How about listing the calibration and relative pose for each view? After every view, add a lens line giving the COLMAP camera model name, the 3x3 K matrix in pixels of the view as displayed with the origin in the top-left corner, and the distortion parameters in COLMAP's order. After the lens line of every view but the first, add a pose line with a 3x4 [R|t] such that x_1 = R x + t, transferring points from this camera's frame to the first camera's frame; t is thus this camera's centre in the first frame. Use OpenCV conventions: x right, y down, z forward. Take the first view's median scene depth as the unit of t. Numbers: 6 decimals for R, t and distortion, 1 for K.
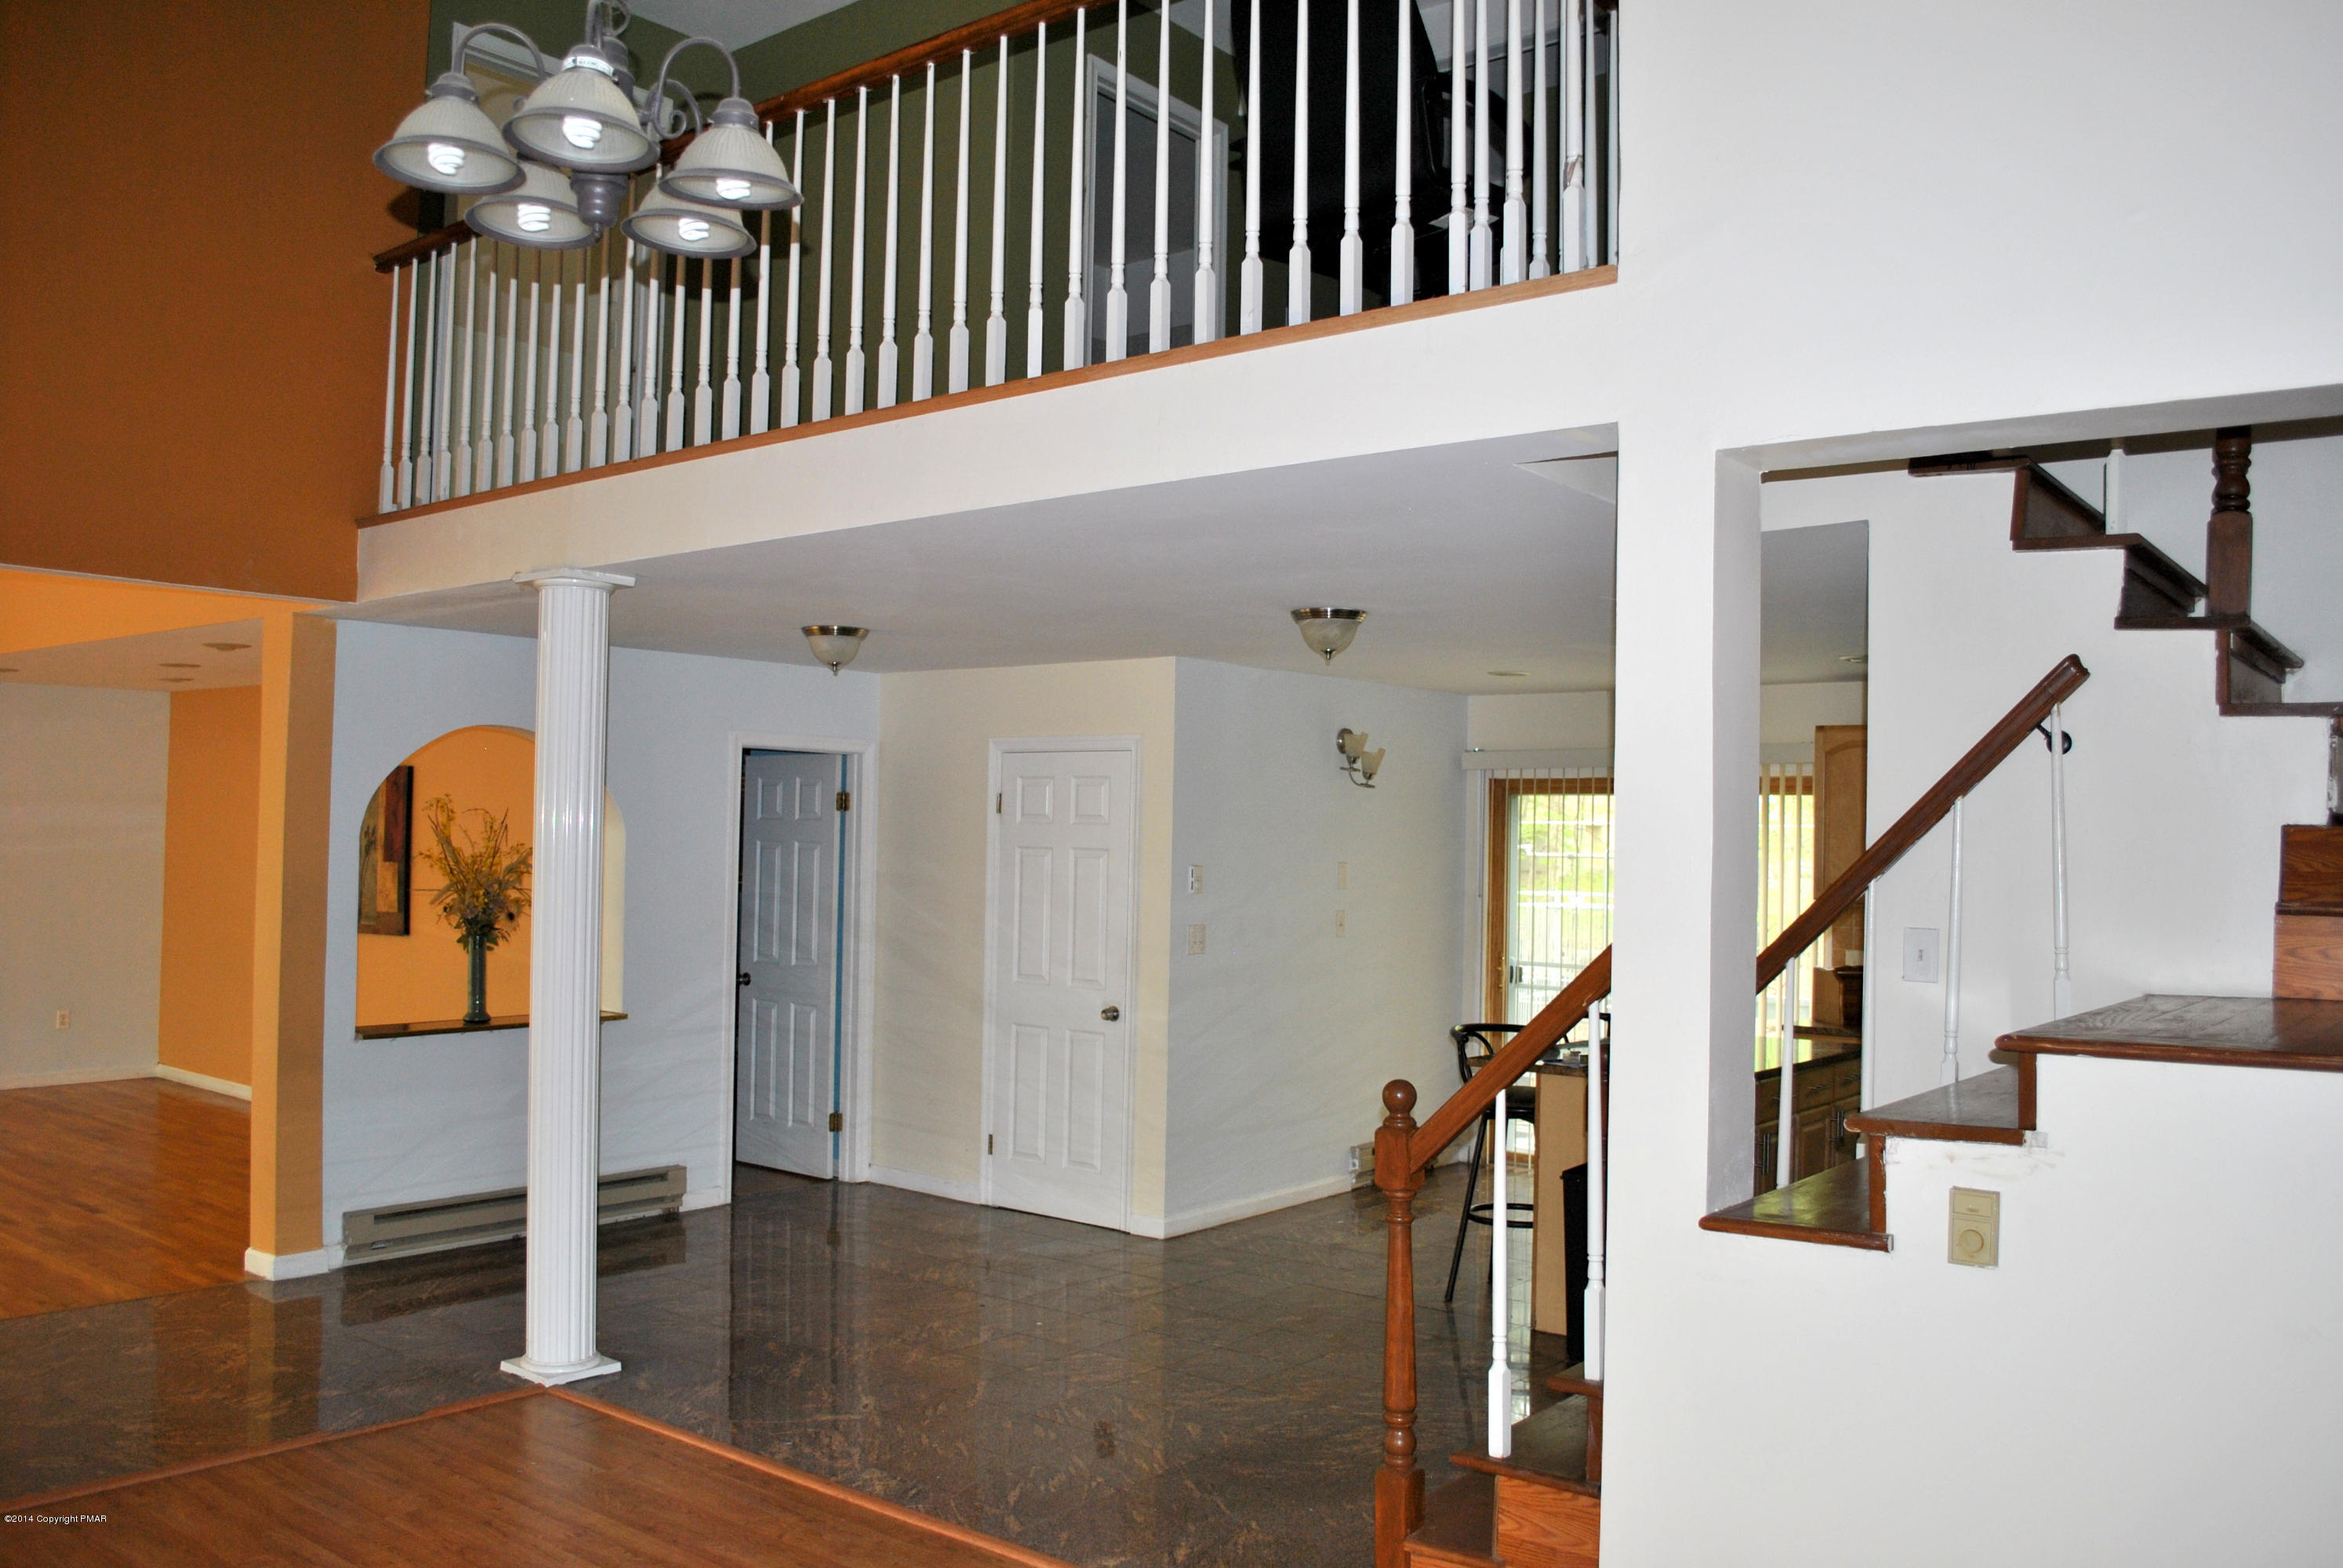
lens RADIAL K [[1830.7, 0, 1171.5], [0, 1830.7, 784.0], [0, 0, 1]] dist [-0.079124, 0.005746]
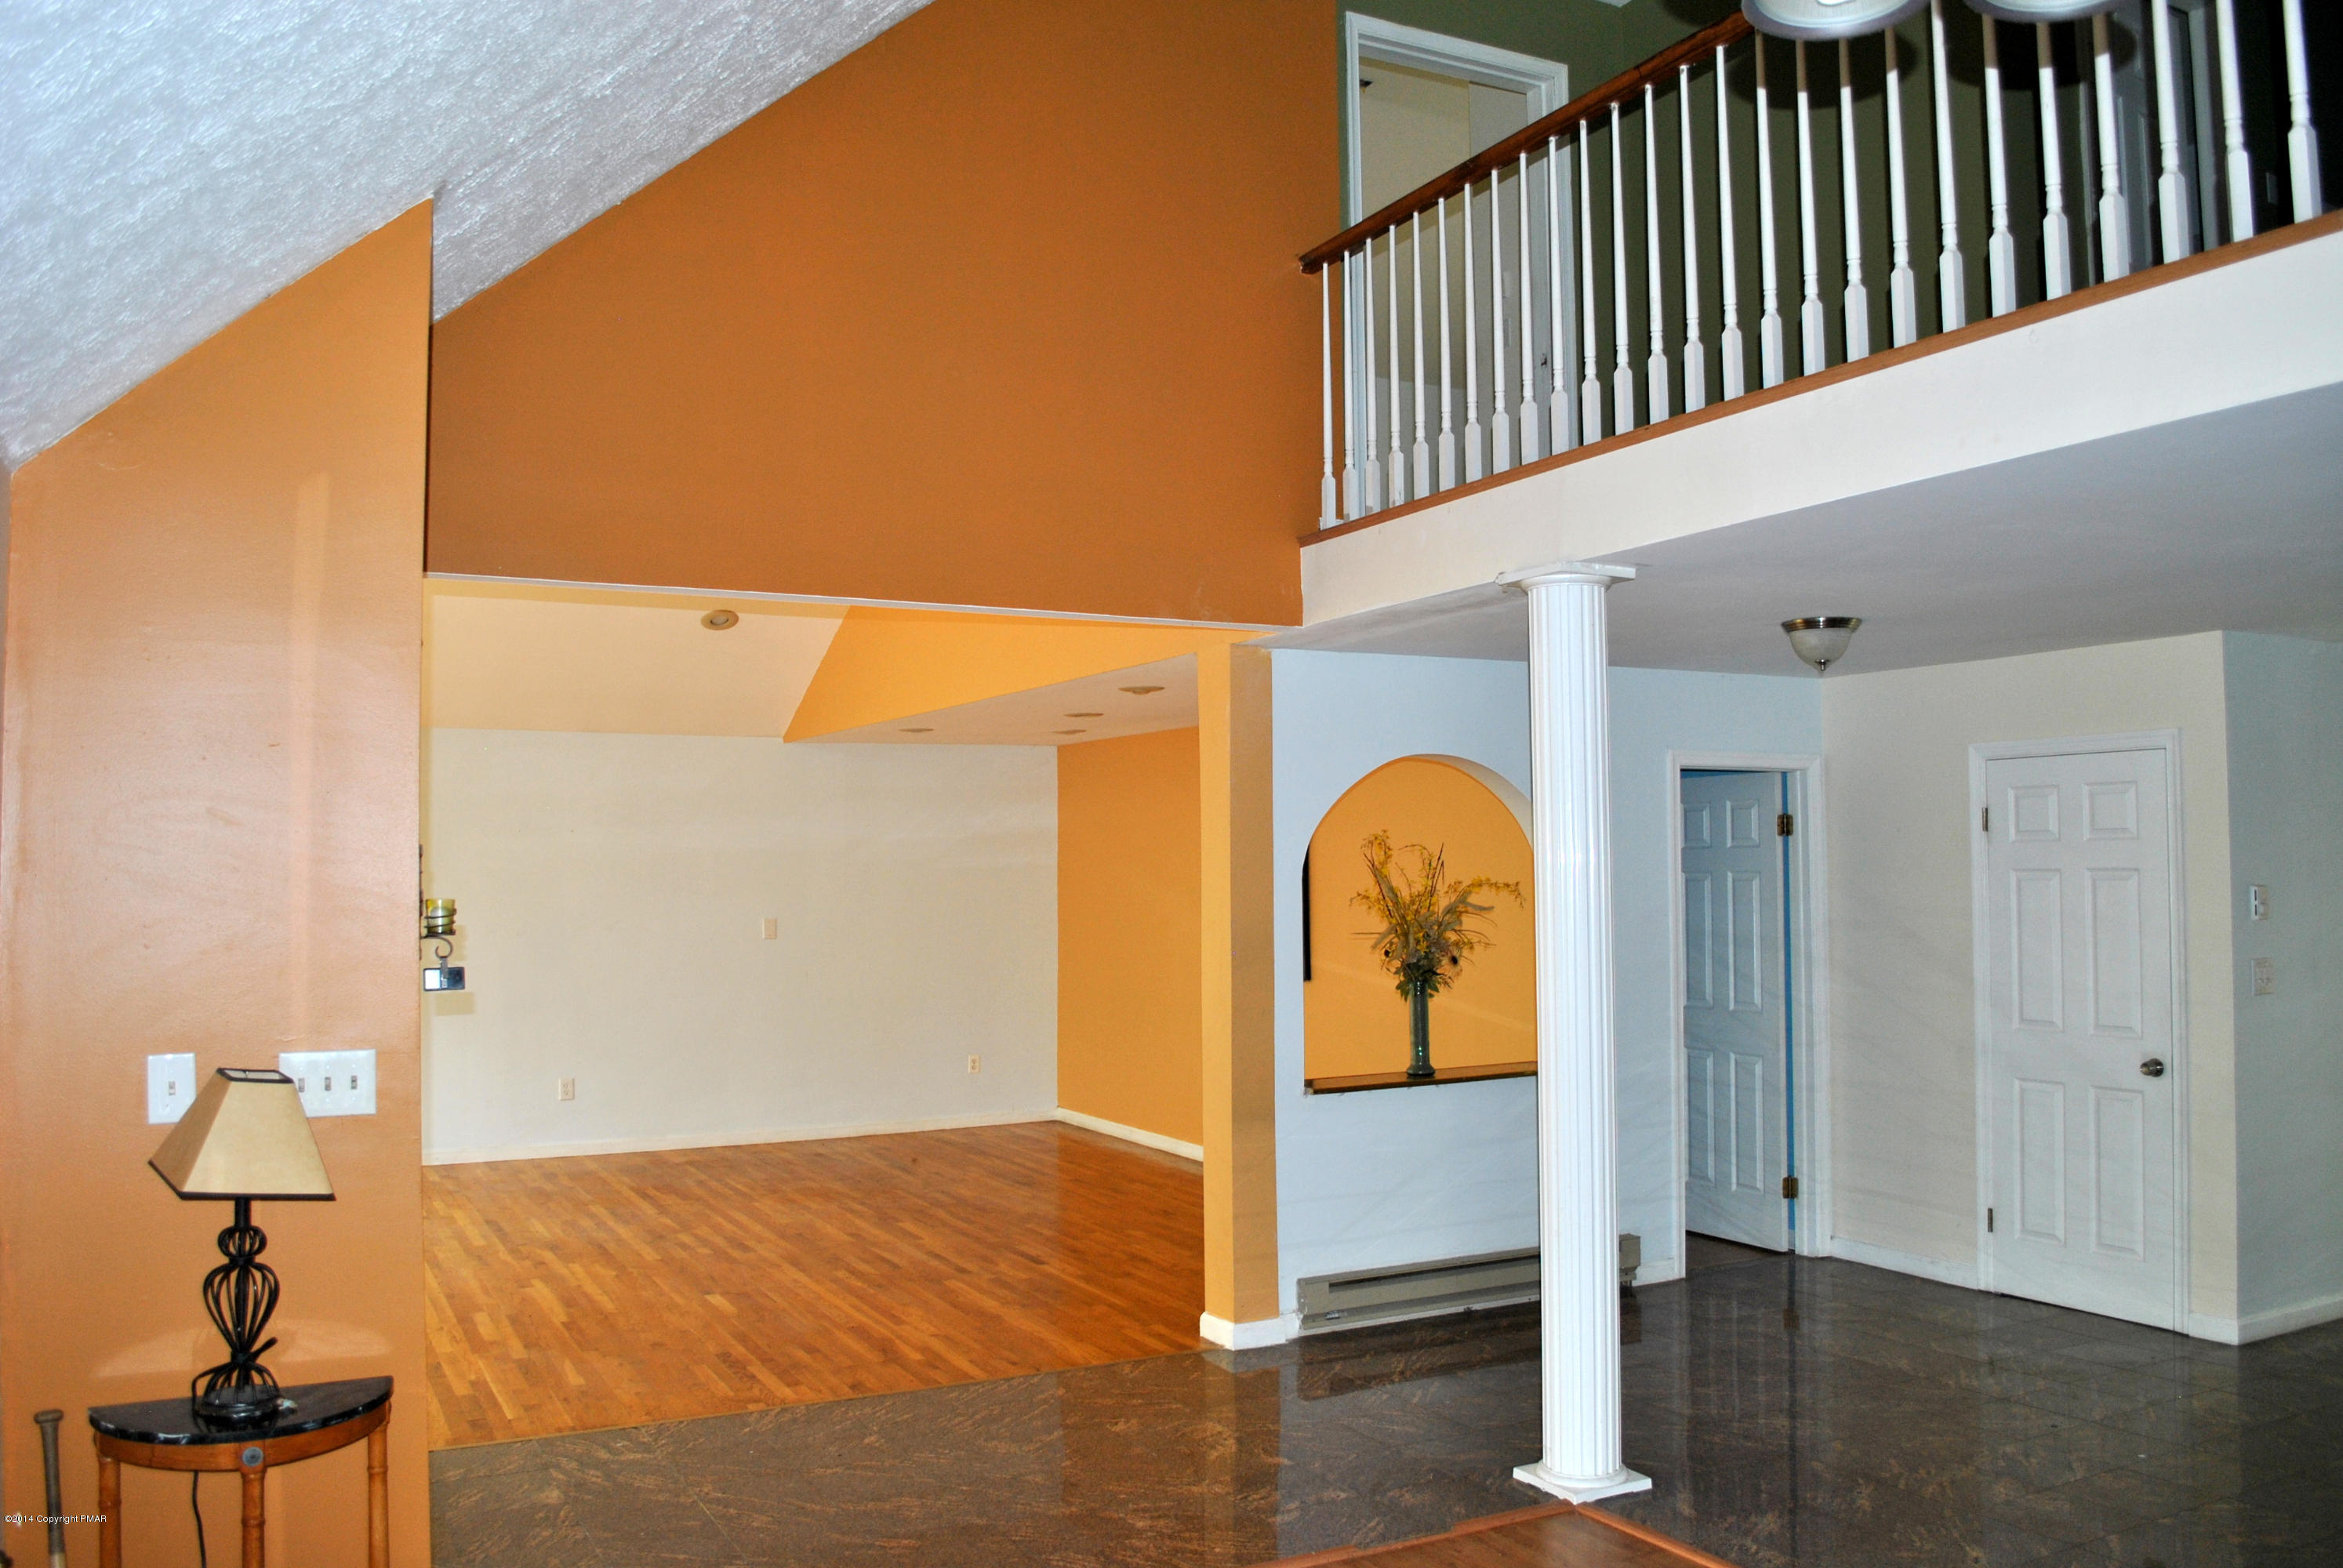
lens RADIAL K [[1830.7, 0, 1171.5], [0, 1830.7, 784.0], [0, 0, 1]] dist [-0.079124, 0.005746]
pose [[0.915345, -0.045660, -0.400073, -0.121013], [0.037745, 0.998905, -0.027645, 0.003666], [0.400897, 0.010204, 0.916066, 0.091460]]
